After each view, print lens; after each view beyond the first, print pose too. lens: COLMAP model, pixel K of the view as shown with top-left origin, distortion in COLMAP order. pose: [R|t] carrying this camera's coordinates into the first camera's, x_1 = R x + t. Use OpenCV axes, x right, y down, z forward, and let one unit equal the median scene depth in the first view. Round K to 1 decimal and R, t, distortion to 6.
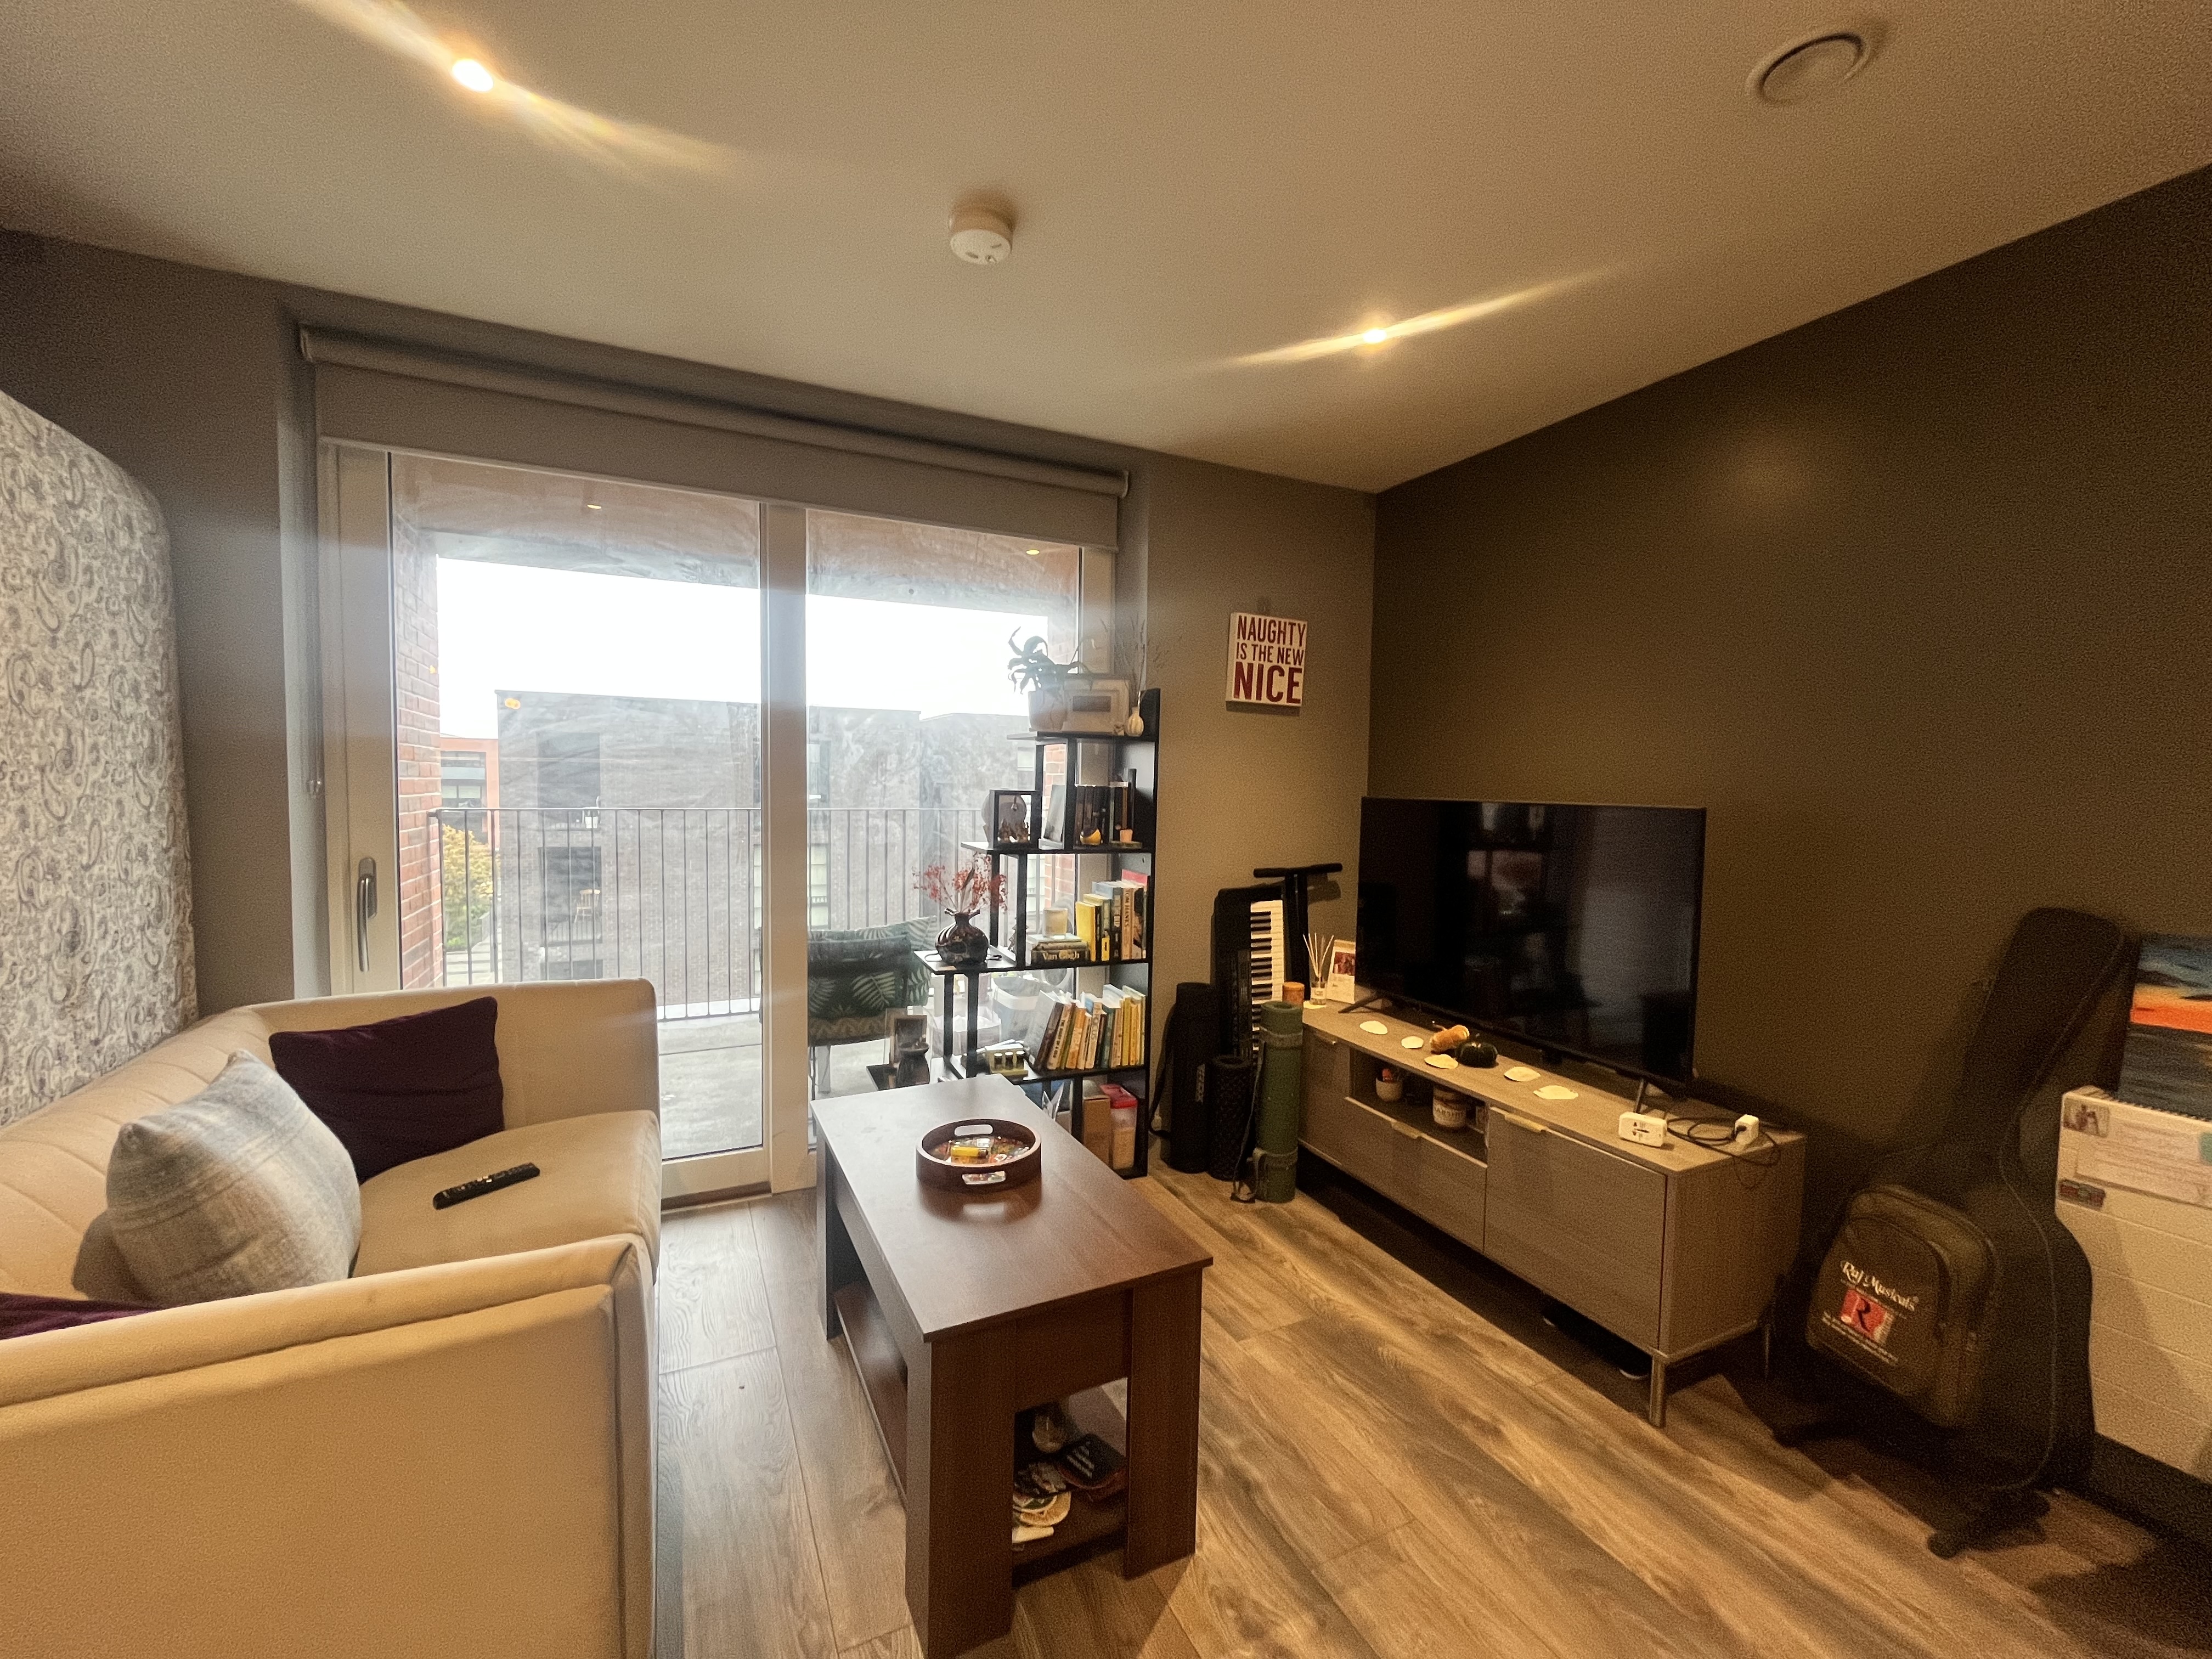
lens RADIAL K [[892.8, 0, 1107.0], [0, 892.8, 826.3], [0, 0, 1]] dist [-0.000964, -0.000132]
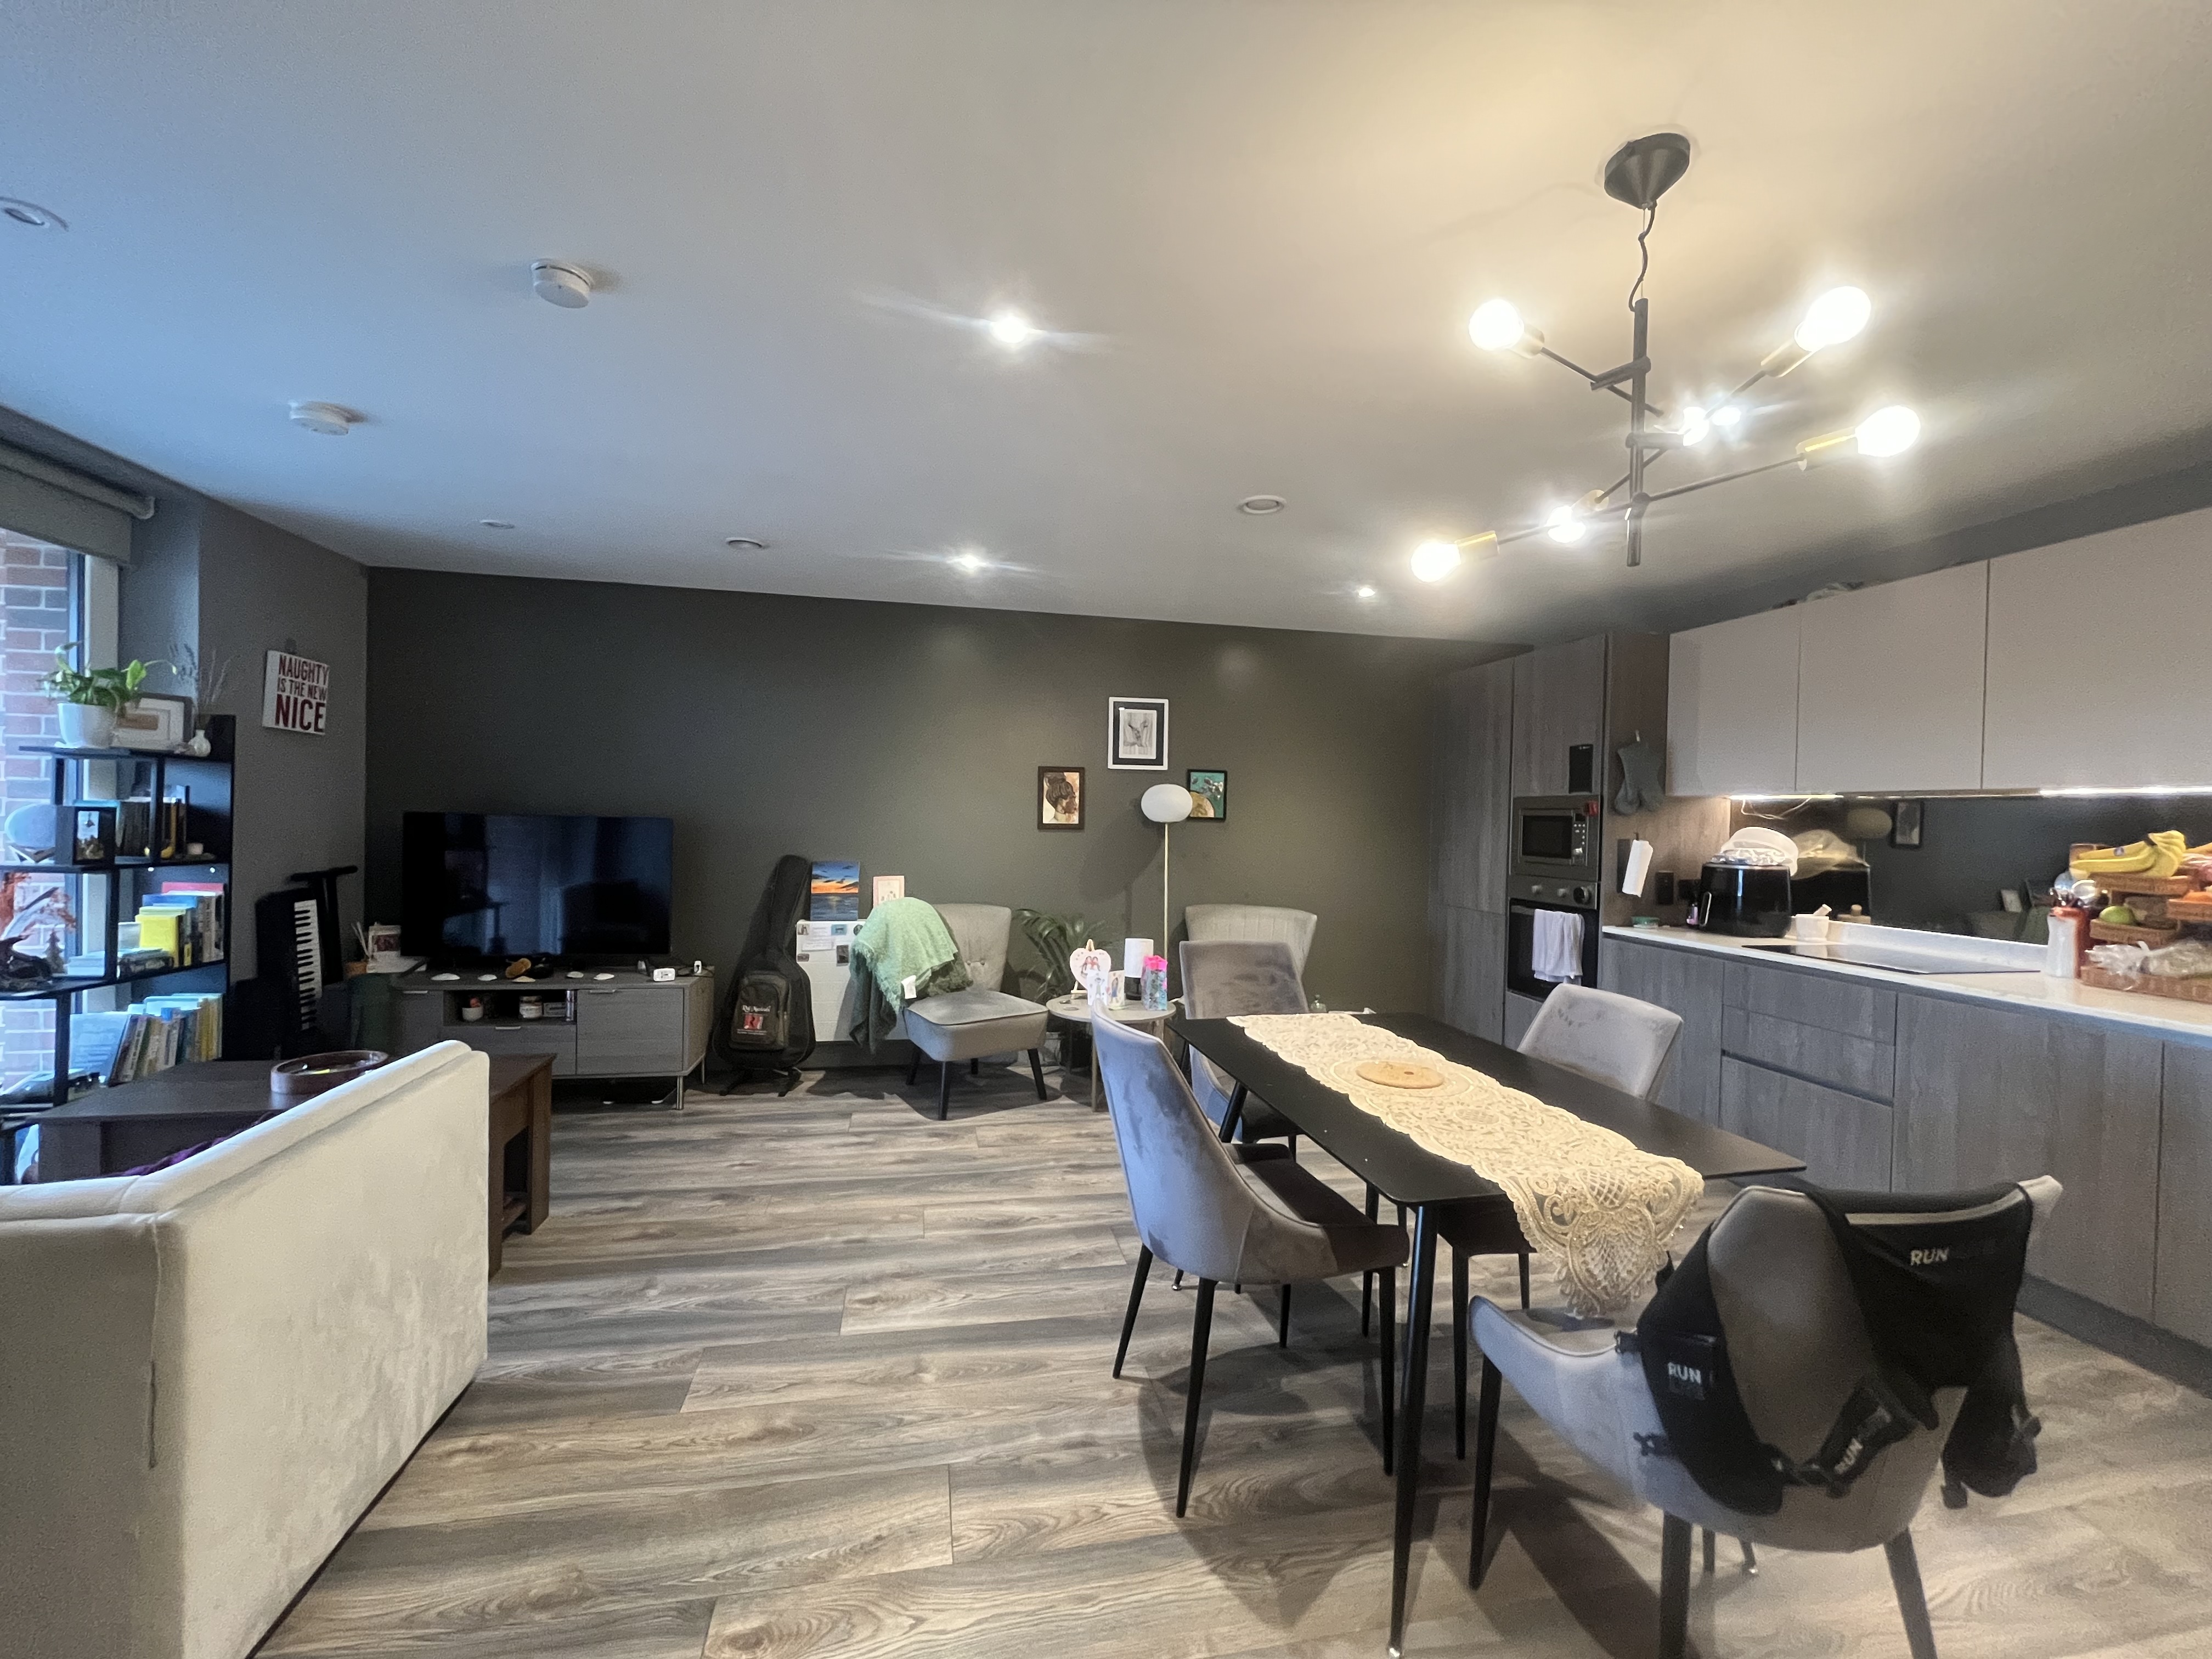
lens RADIAL K [[892.8, 0, 1099.2], [0, 892.8, 823.5], [0, 0, 1]] dist [-0.000964, -0.000132]
pose [[0.248362, -0.017391, 0.968511, -0.730906], [0.026354, 0.999590, 0.011191, -0.003104], [-0.968309, 0.022745, 0.248719, -0.314016]]
